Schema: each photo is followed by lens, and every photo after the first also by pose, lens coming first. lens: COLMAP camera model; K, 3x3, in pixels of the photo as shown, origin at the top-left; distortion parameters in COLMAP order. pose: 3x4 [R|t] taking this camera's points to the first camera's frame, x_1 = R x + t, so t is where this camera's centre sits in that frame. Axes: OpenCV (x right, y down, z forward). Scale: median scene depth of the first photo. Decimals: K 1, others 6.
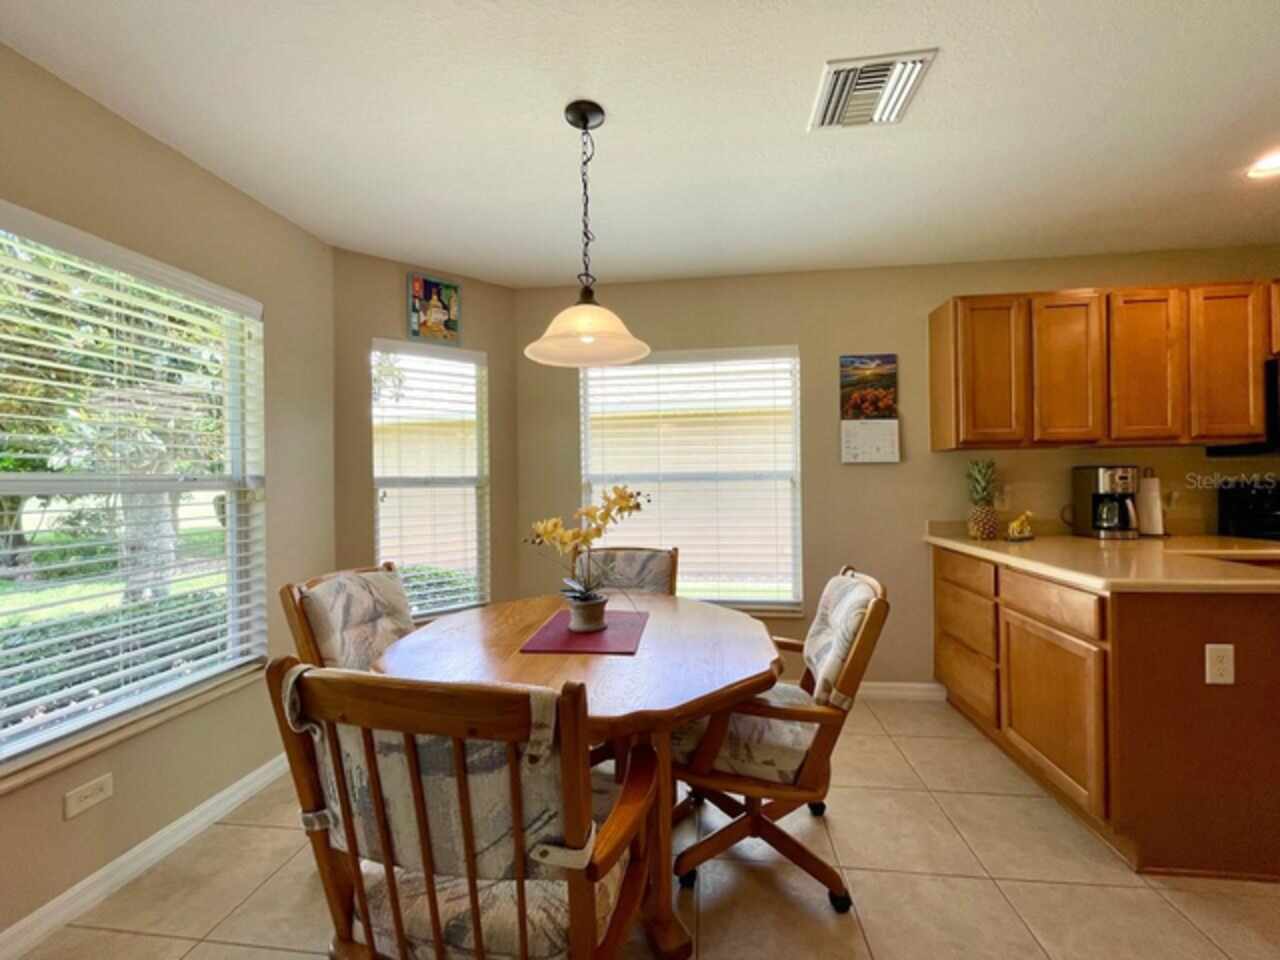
lens RADIAL K [[529.1, 0, 609.0], [0, 529.1, 481.1], [0, 0, 1]] dist [-0.003631, -0.000397]
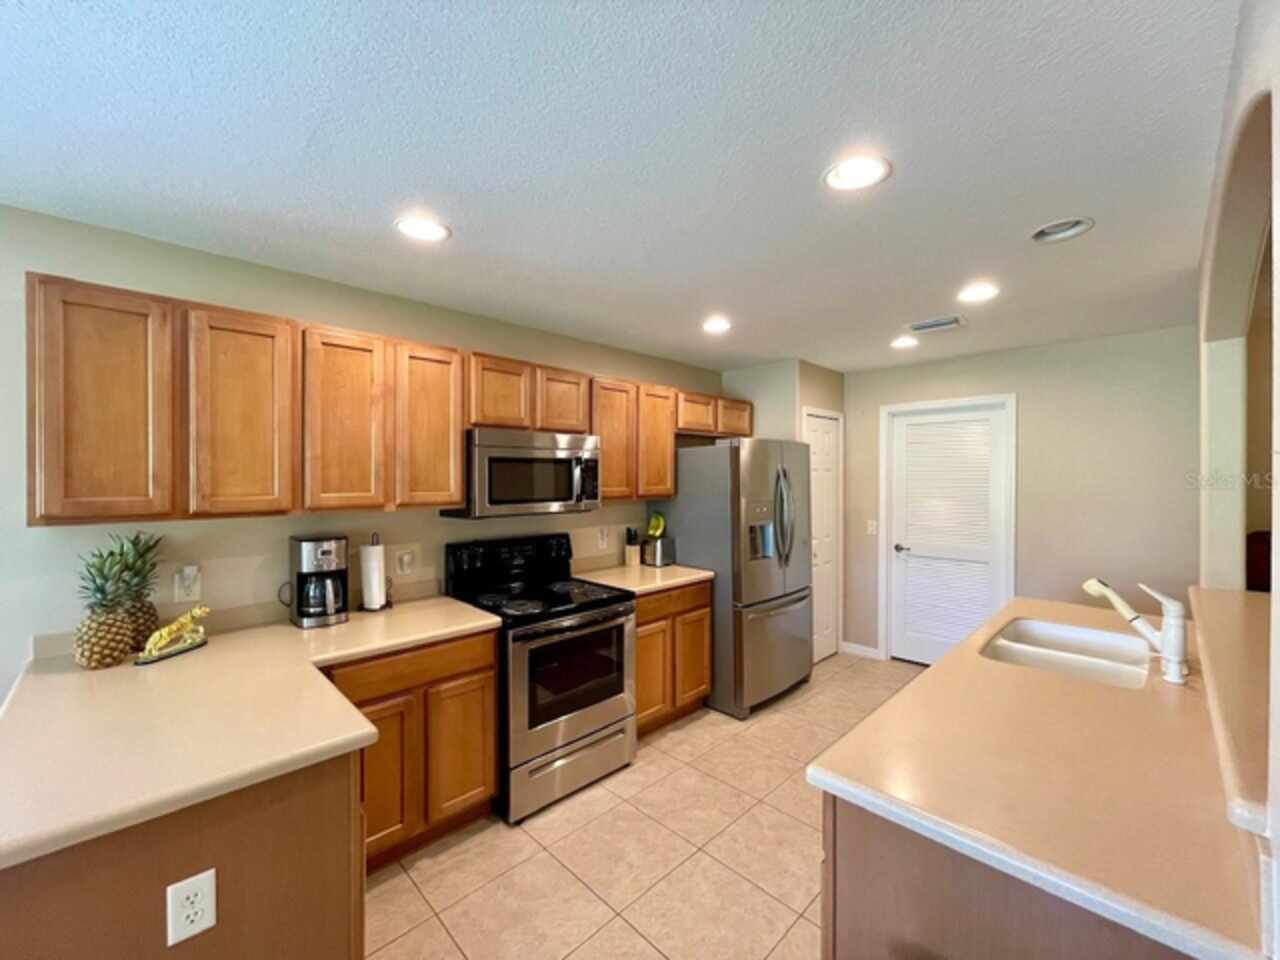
lens RADIAL K [[515.9, 0, 643.0], [0, 515.9, 479.8], [0, 0, 1]] dist [0.000517, -0.000149]
pose [[0.617928, 0.009204, 0.786181, 0.617813], [-0.006740, 0.999957, -0.006409, -0.115890], [-0.786206, -0.001339, 0.617964, 0.095828]]
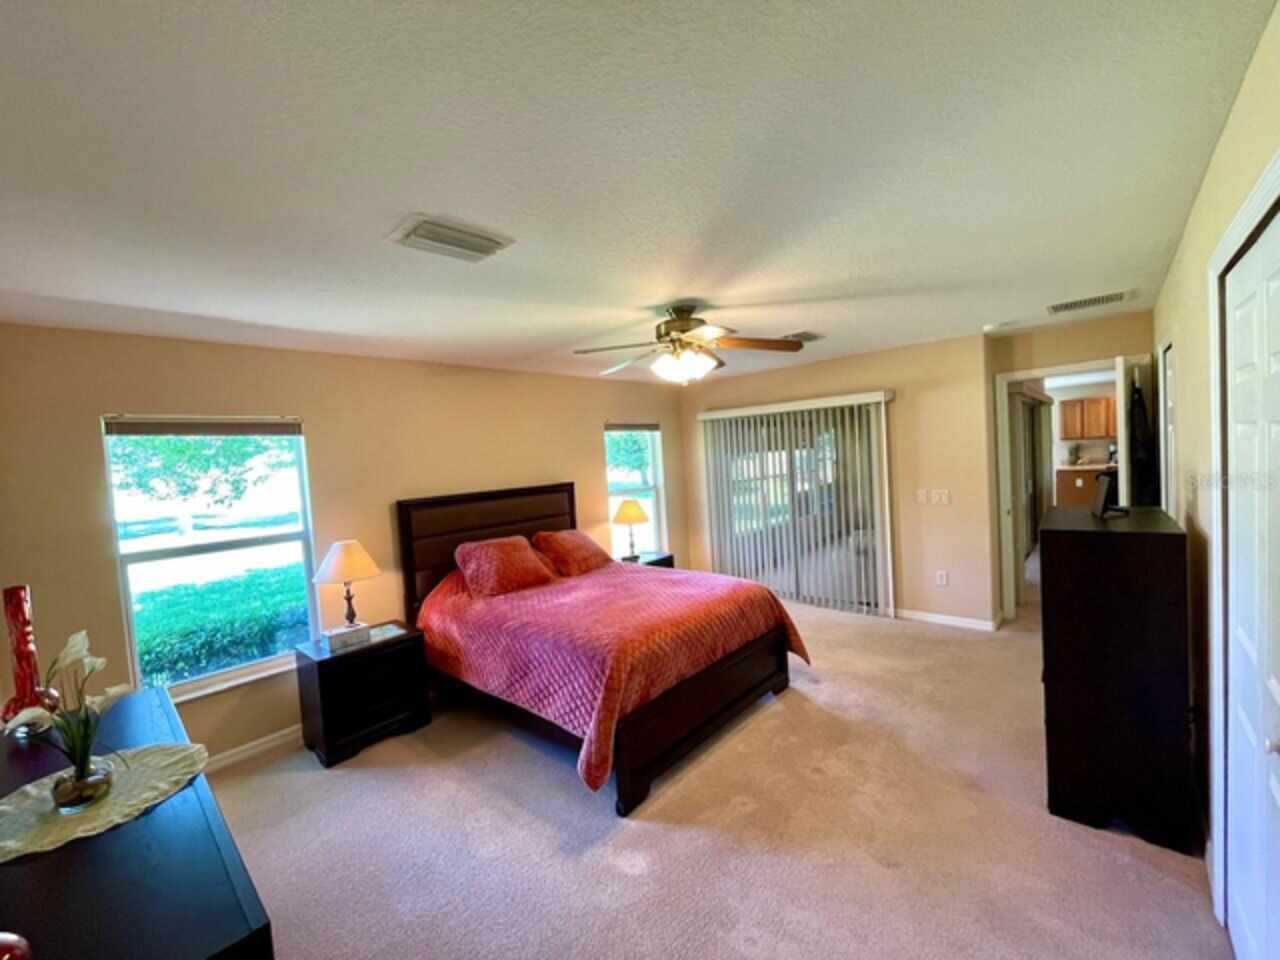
lens RADIAL K [[529.1, 0, 609.0], [0, 529.1, 481.1], [0, 0, 1]] dist [-0.003631, -0.000397]
pose [[0.793890, -0.008072, -0.608008, 0.374811], [0.054848, 0.996786, 0.058384, -0.175450], [0.605583, -0.079698, 0.791781, -4.035305]]
